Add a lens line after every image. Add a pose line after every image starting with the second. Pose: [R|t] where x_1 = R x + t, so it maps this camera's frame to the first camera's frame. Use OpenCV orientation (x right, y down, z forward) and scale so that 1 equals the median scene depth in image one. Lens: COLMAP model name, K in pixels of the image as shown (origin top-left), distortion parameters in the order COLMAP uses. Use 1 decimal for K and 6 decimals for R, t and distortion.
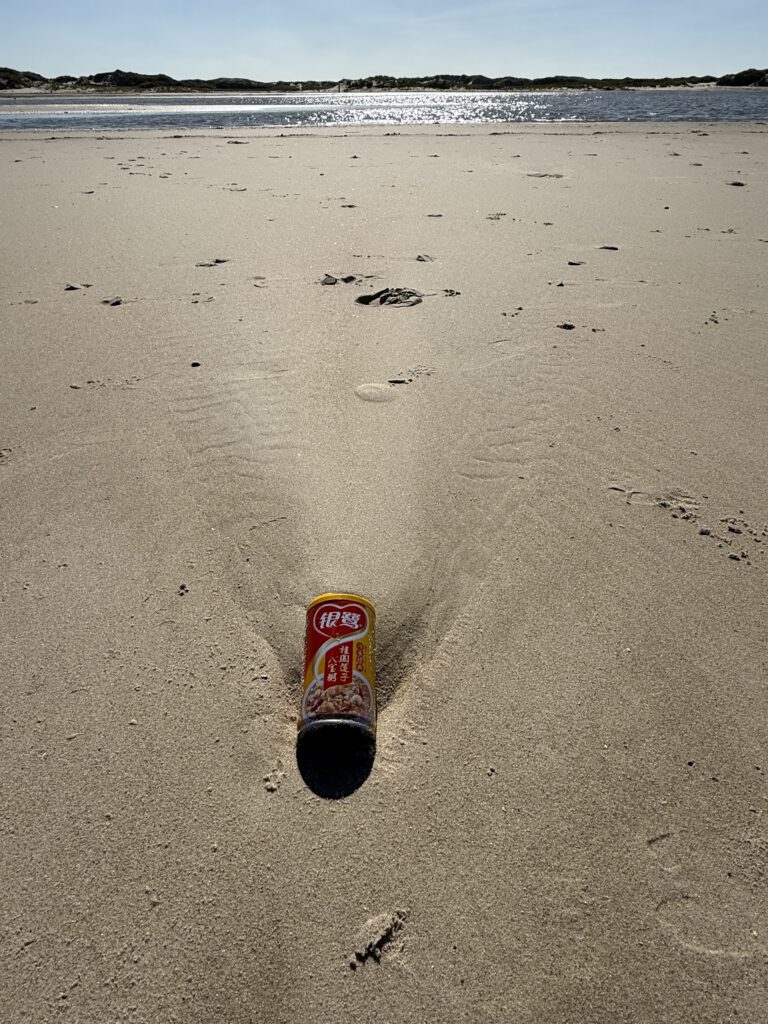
lens RADIAL K [[589.3, 0, 377.1], [0, 589.3, 506.1], [0, 0, 1]] dist [-0.006315, 0.001052]
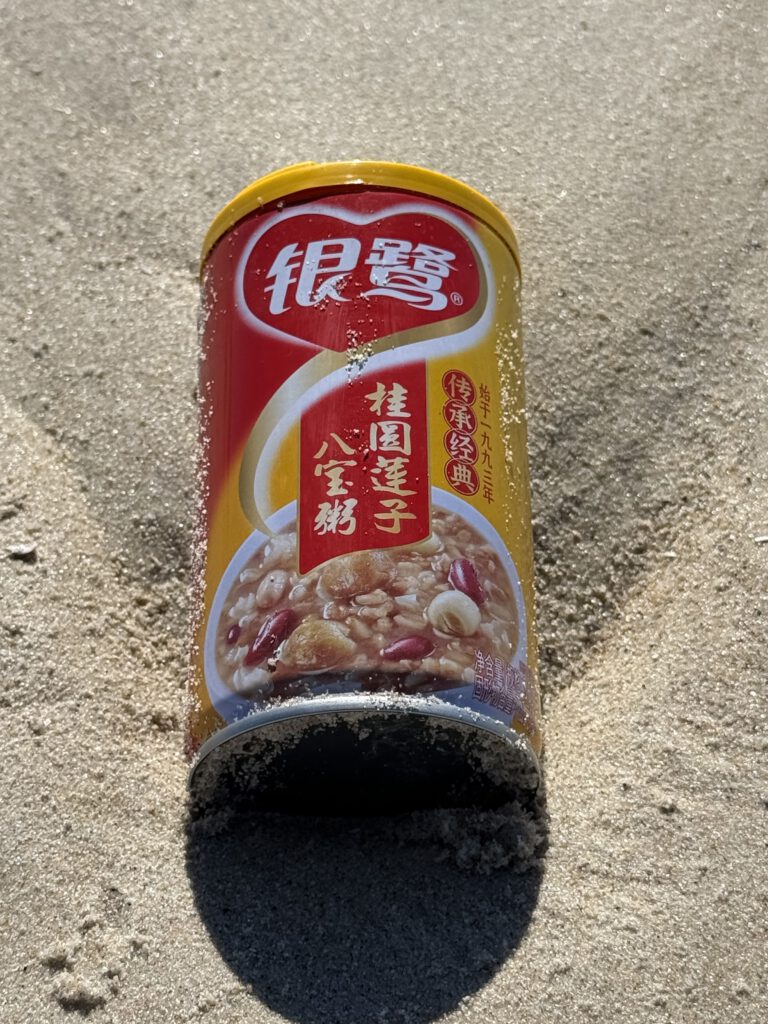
lens RADIAL K [[2426.3, 0, 386.6], [0, 2426.3, 512.7], [0, 0, 1]] dist [0.148496, 0.000000]
pose [[0.999091, -0.025410, -0.034240, -0.027335], [0.031277, 0.982520, 0.183512, 0.124684], [0.028978, -0.184416, 0.982421, 0.128447]]
